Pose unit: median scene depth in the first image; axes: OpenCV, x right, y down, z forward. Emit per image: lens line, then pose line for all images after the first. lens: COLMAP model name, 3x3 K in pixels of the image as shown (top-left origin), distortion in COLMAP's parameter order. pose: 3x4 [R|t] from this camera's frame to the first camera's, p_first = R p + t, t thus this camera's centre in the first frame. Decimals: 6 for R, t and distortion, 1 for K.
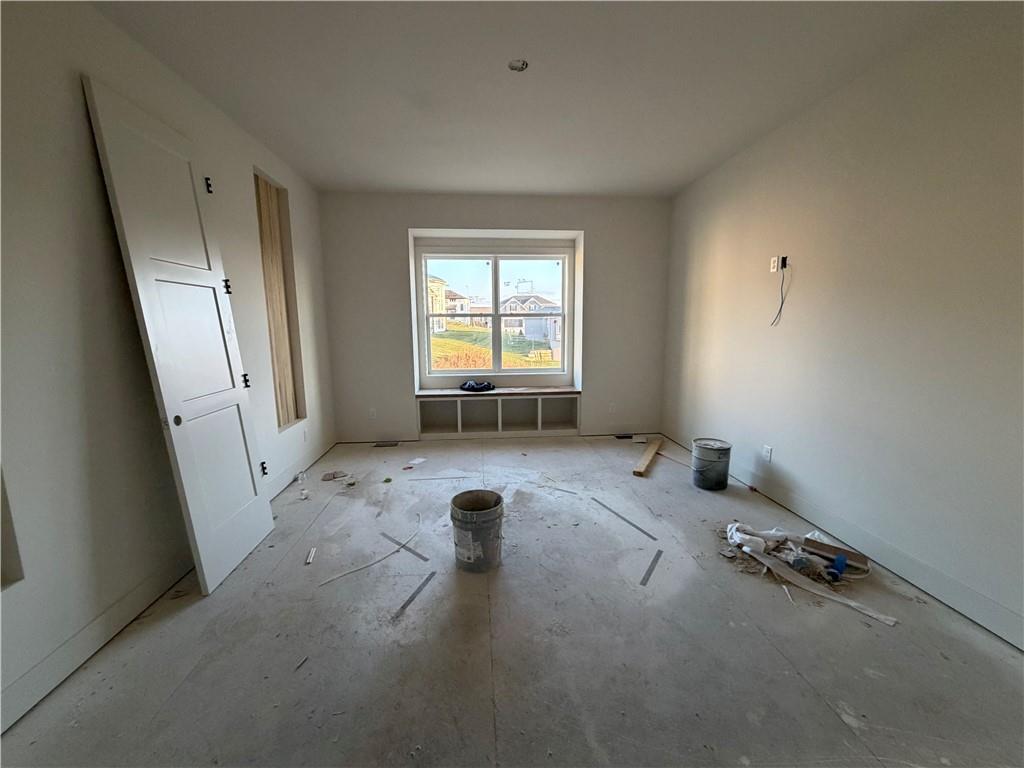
lens RADIAL K [[410.1, 0, 510.3], [0, 410.1, 380.8], [0, 0, 1]] dist [0.001672, -0.001403]
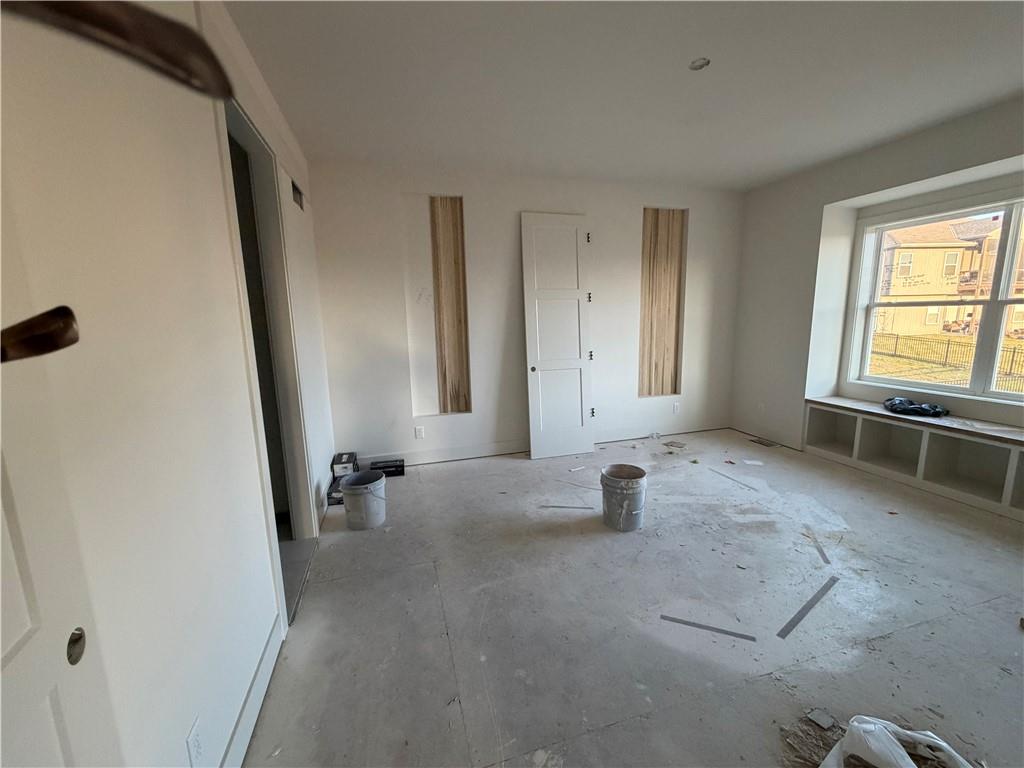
lens RADIAL K [[410.1, 0, 508.4], [0, 410.1, 382.8], [0, 0, 1]] dist [0.001672, -0.001403]
pose [[0.195454, 0.163312, -0.967020, 0.627397], [-0.119528, 0.982653, 0.141793, -0.061289], [0.973402, 0.087872, 0.211584, 0.255180]]
